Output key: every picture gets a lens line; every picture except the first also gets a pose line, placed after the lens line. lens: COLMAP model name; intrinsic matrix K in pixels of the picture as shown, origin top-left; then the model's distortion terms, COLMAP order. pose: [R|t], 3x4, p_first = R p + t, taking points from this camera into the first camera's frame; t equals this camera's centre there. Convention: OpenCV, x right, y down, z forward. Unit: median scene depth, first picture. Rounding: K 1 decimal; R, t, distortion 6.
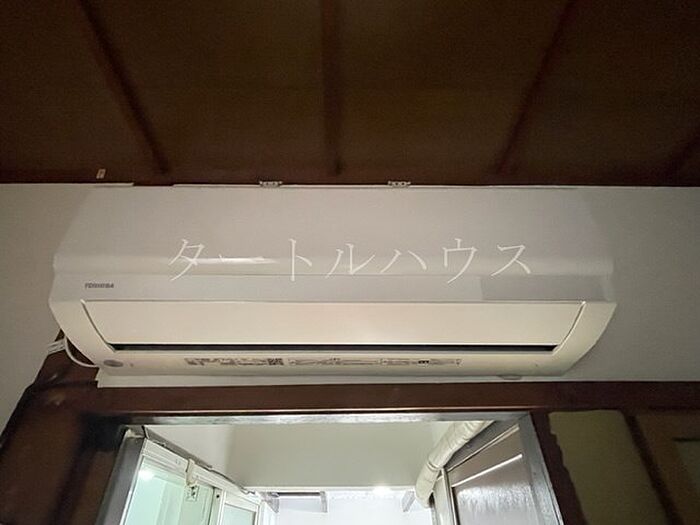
lens RADIAL K [[366.0, 0, 347.9], [0, 366.0, 266.0], [0, 0, 1]] dist [0.000339, 0.000025]
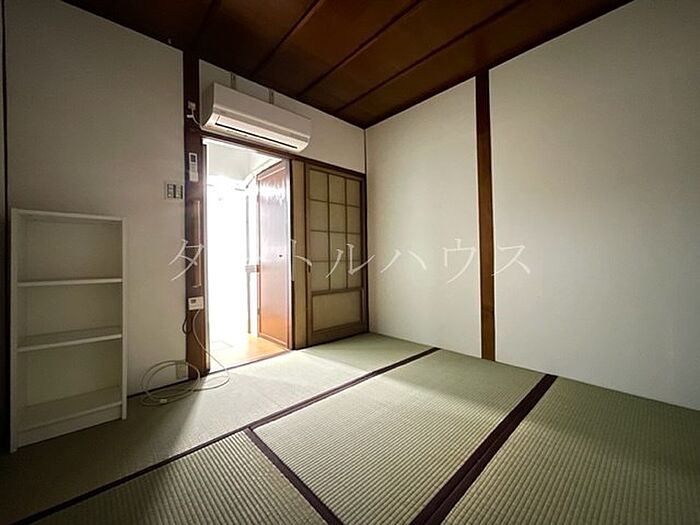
lens RADIAL K [[283.1, 0, 350.7], [0, 283.1, 260.6], [0, 0, 1]] dist [-0.001392, 0.000191]
pose [[0.748450, -0.003808, 0.663181, -1.546893], [-0.396853, 0.798614, 0.452464, -0.629018], [-0.531348, -0.601831, 0.596212, -2.782487]]
